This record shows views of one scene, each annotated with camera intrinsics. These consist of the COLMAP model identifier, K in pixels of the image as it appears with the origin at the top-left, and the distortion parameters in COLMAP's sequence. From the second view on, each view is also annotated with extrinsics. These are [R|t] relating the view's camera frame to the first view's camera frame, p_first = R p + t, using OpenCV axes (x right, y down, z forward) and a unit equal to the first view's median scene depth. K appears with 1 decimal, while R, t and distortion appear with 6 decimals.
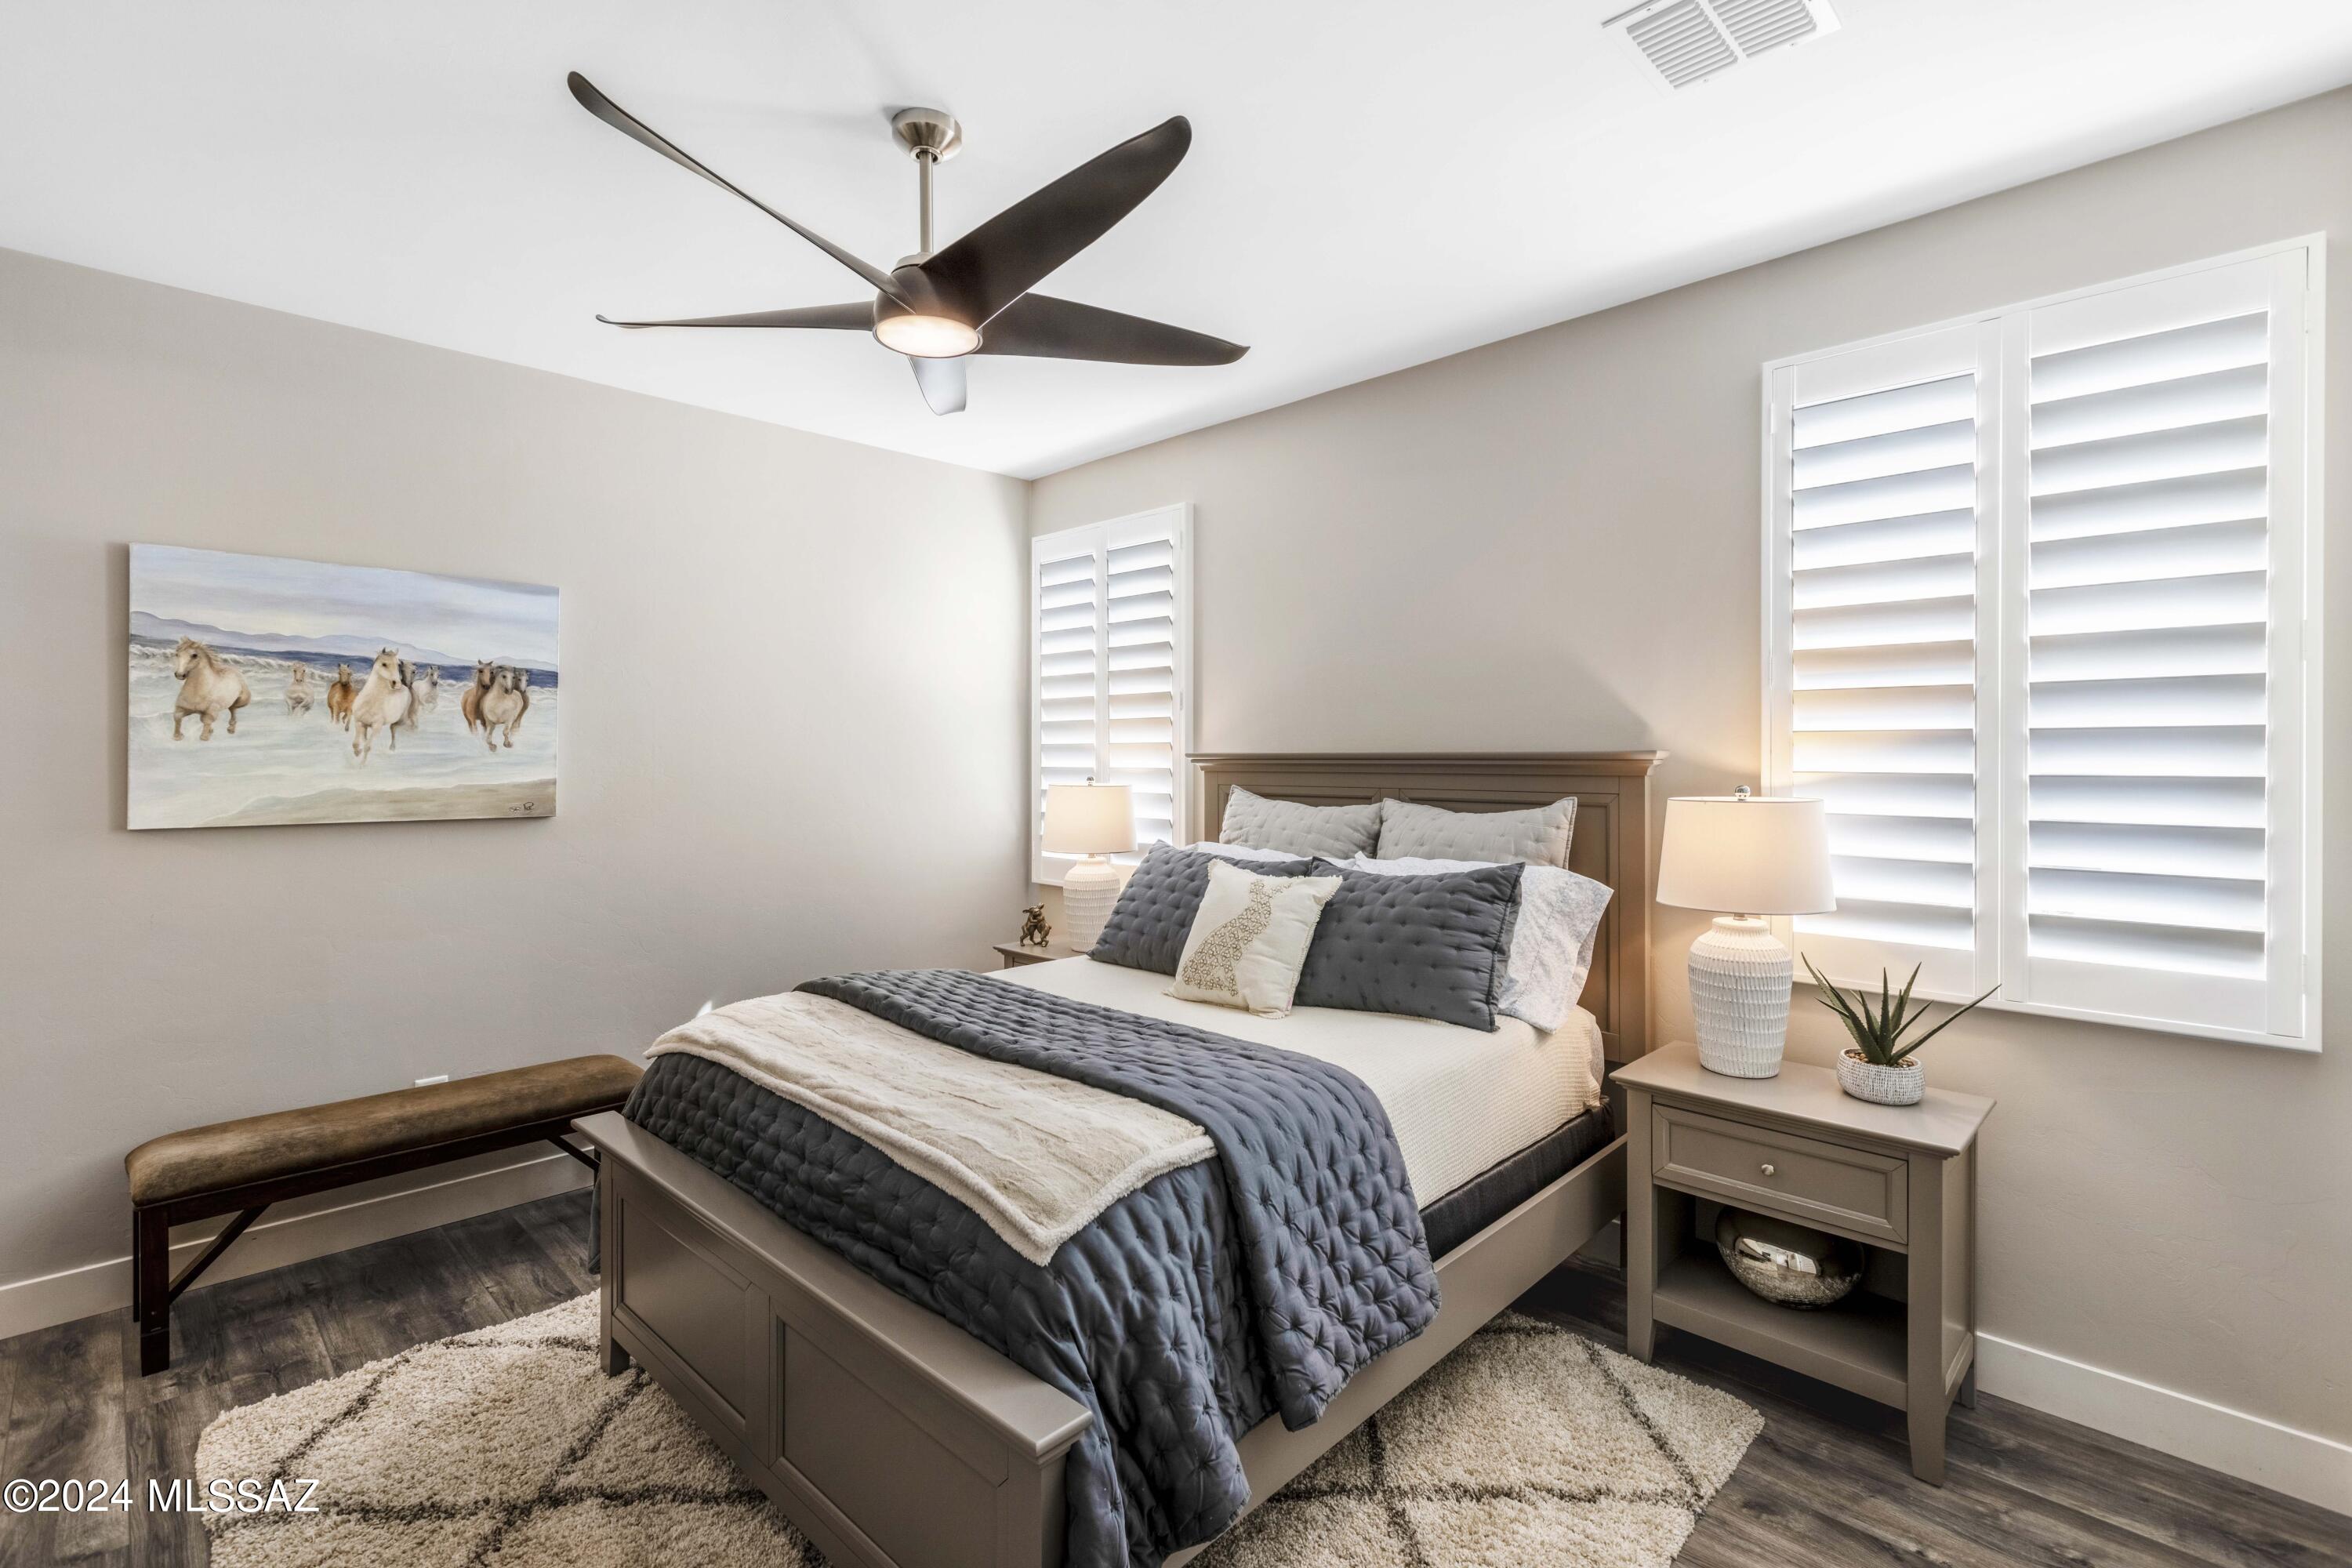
lens RADIAL K [[1077.0, 0, 1168.6], [0, 1077.0, 771.3], [0, 0, 1]] dist [0.008659, -0.001731]
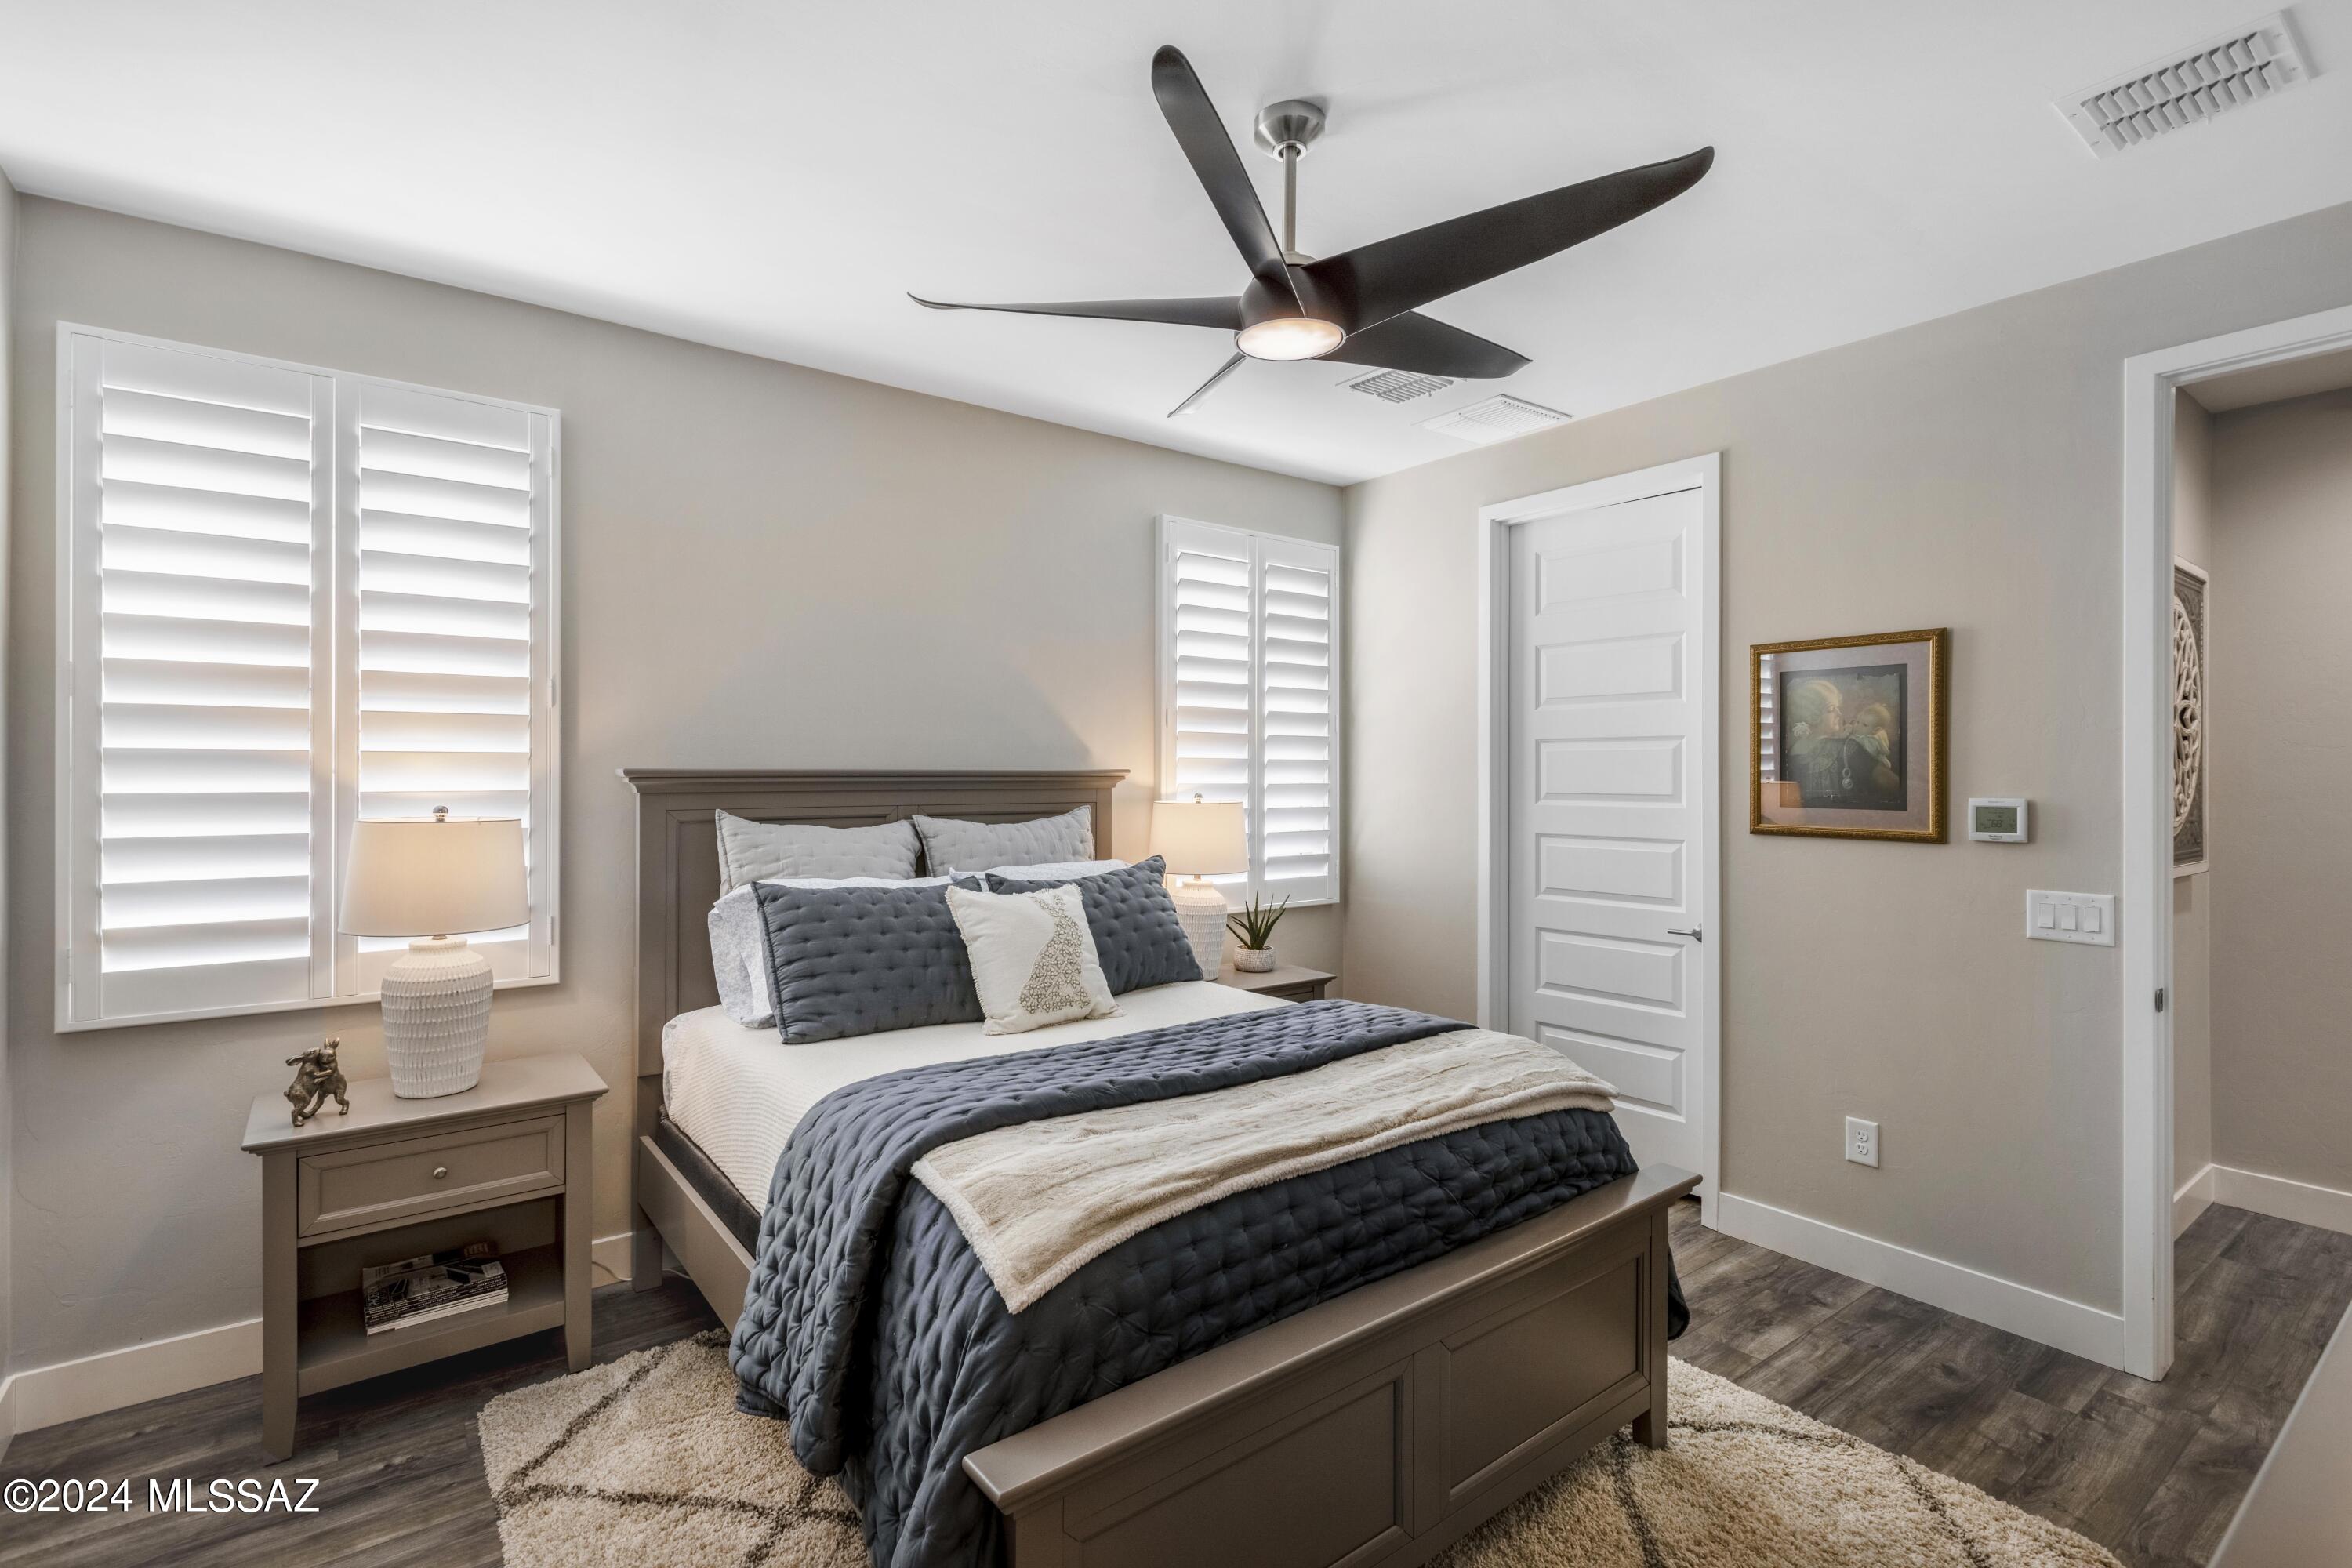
lens RADIAL K [[1077.0, 0, 1167.8], [0, 1077.0, 777.2], [0, 0, 1]] dist [0.008659, -0.001731]
pose [[0.149551, -0.003249, 0.988749, -0.966605], [0.012457, 0.999921, 0.001401, -0.012007], [-0.988676, 0.012107, 0.149580, 0.784255]]
